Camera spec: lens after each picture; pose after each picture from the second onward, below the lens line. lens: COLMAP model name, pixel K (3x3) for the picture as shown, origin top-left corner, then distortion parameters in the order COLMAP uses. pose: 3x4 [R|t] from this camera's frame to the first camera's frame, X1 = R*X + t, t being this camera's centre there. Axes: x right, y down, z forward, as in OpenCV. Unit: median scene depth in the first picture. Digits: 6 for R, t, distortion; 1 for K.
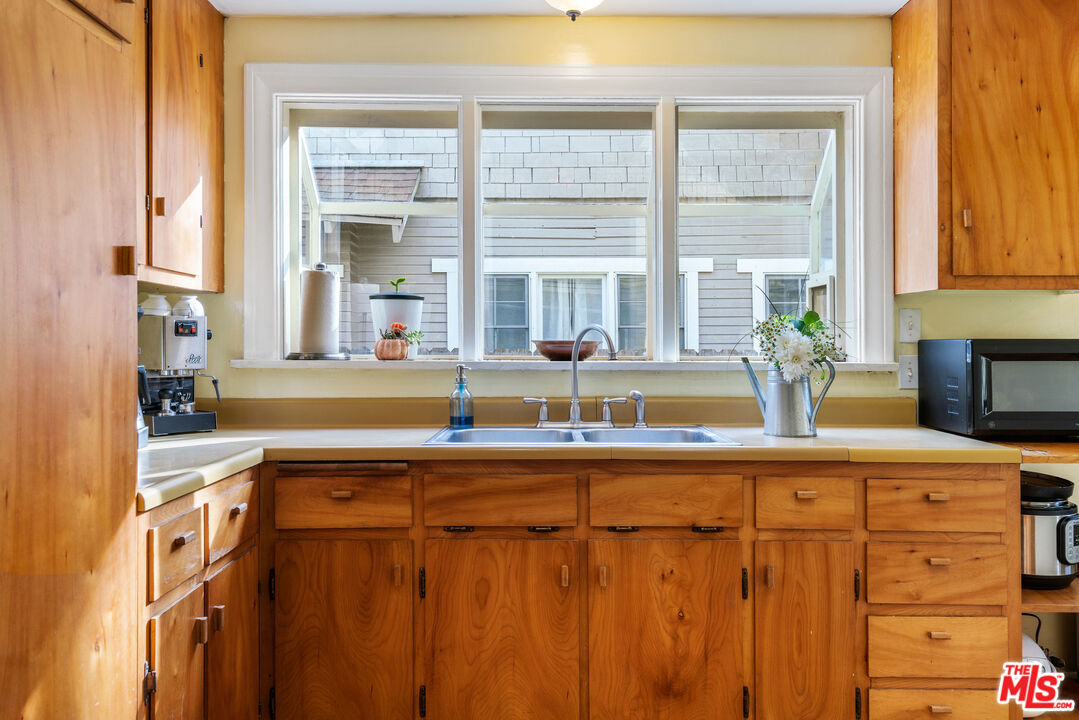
lens RADIAL K [[848.6, 0, 520.3], [0, 848.6, 337.0], [0, 0, 1]] dist [0.010020, 0.001801]
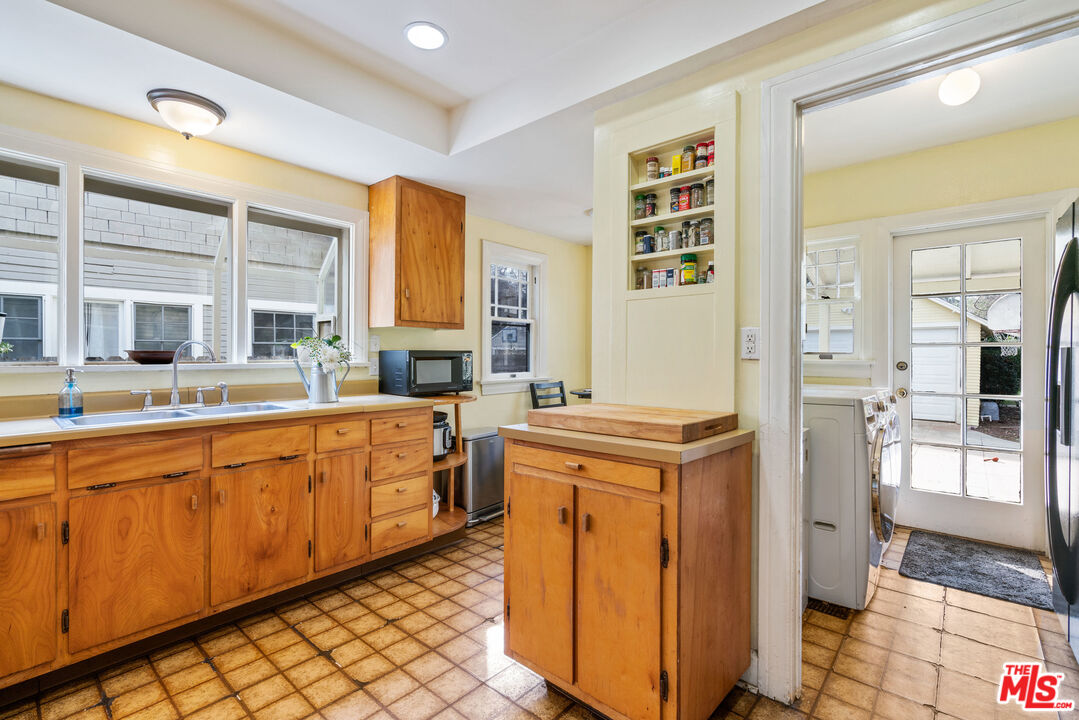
lens RADIAL K [[498.3, 0, 547.6], [0, 498.3, 355.1], [0, 0, 1]] dist [-0.000811, 0.000472]
pose [[0.644173, -0.003905, 0.764870, -0.223154], [-0.005808, 0.999933, 0.009997, -0.000231], [-0.764858, -0.010882, 0.644107, -0.075186]]
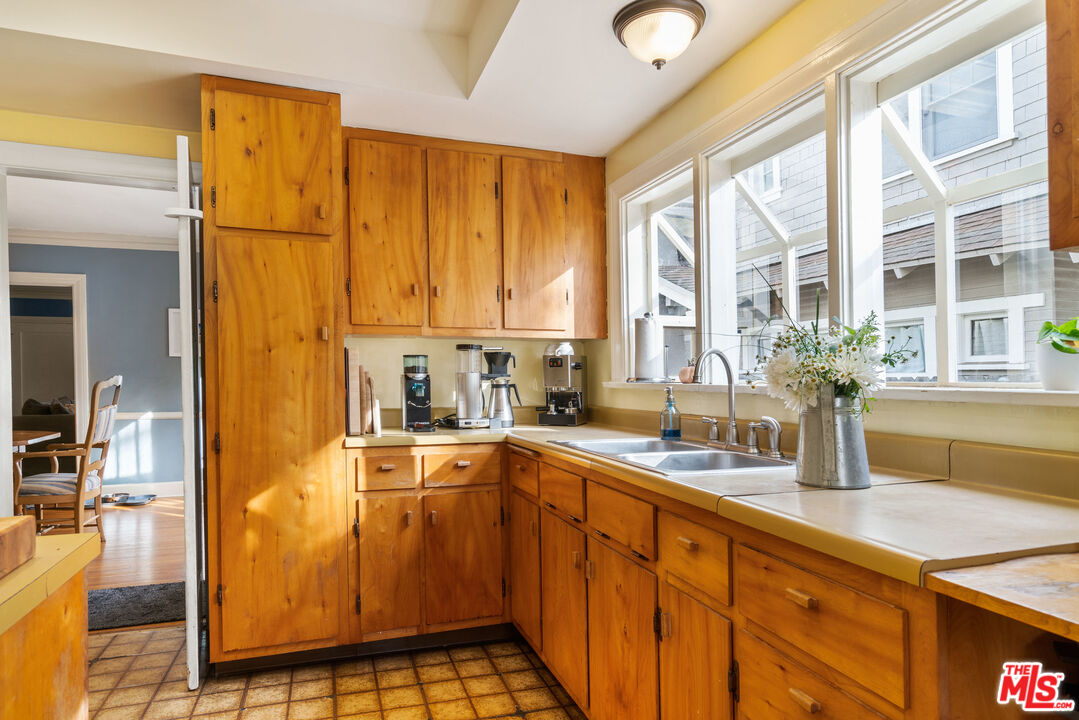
lens RADIAL K [[612.5, 0, 548.3], [0, 612.5, 401.2], [0, 0, 1]] dist [0.006066, 0.001377]
pose [[0.340851, 0.031282, -0.939597, 0.833499], [0.011641, 0.999229, 0.037490, 0.022848], [0.940045, -0.023716, 0.340224, 0.661246]]
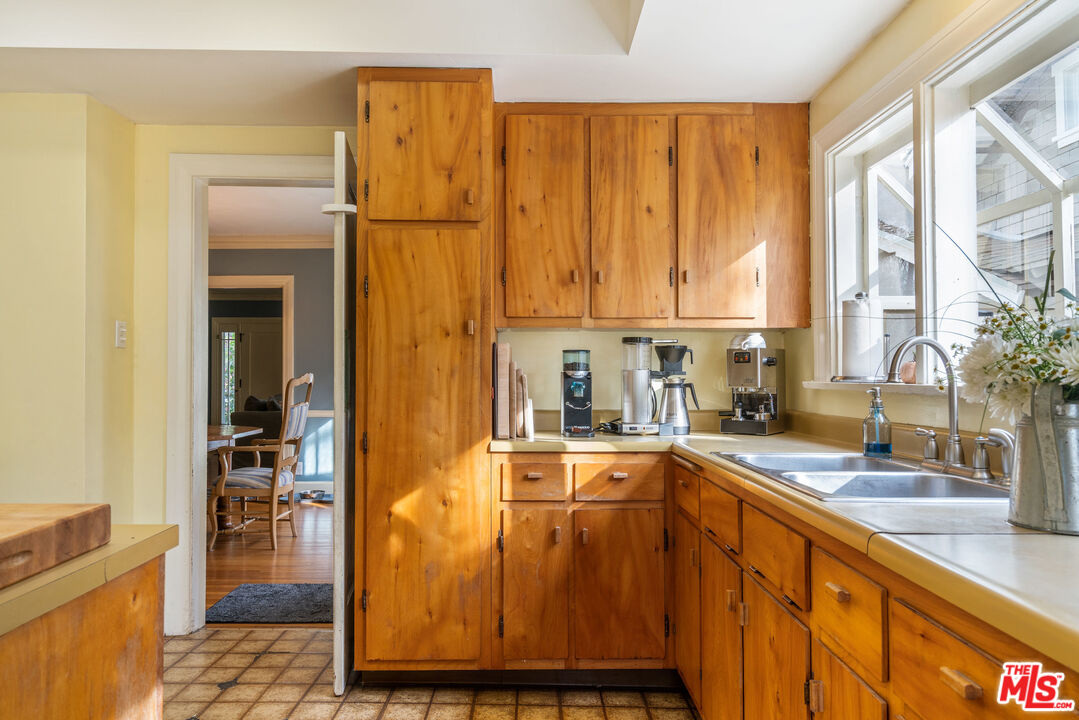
lens RADIAL K [[709.6, 0, 559.4], [0, 709.6, 389.0], [0, 0, 1]] dist [0.008675, 0.002054]
pose [[0.033307, 0.012901, -0.999362, 0.842020], [0.008538, 0.999877, 0.013192, 0.025774], [0.999409, -0.008972, 0.033192, 0.765412]]
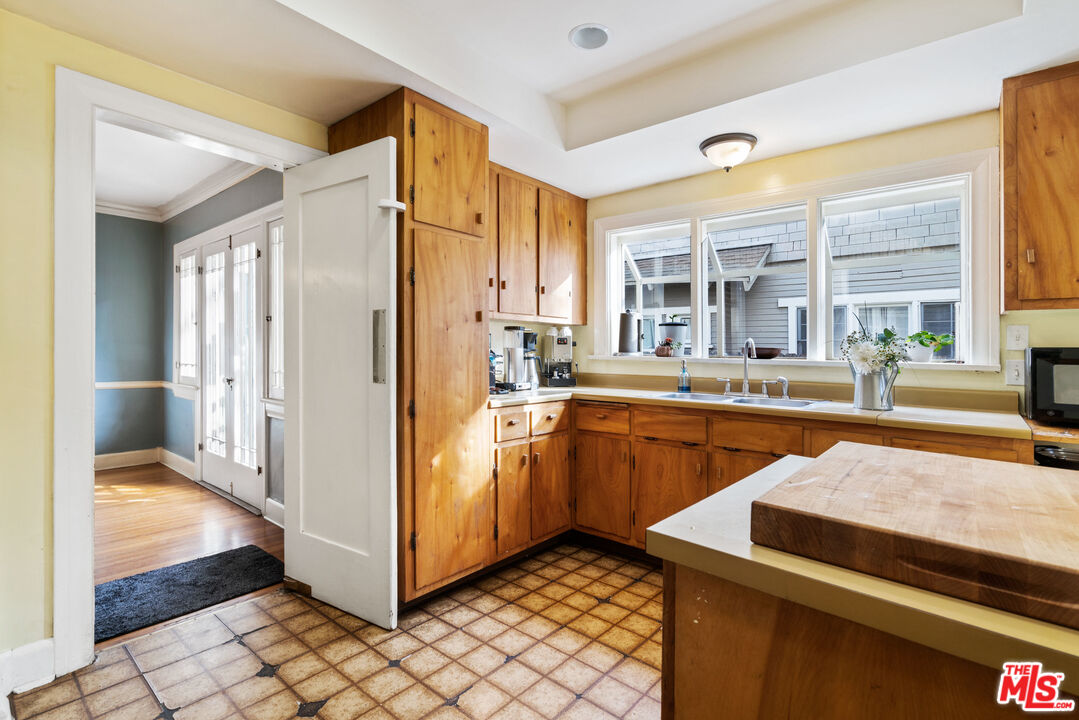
lens RADIAL K [[494.3, 0, 542.8], [0, 494.3, 360.6], [0, 0, 1]] dist [-0.004276, -0.000437]
pose [[0.775170, 0.021909, -0.631373, 0.473185], [-0.004722, 0.999571, 0.028889, 0.004911], [0.631735, -0.019412, 0.774941, -0.083589]]
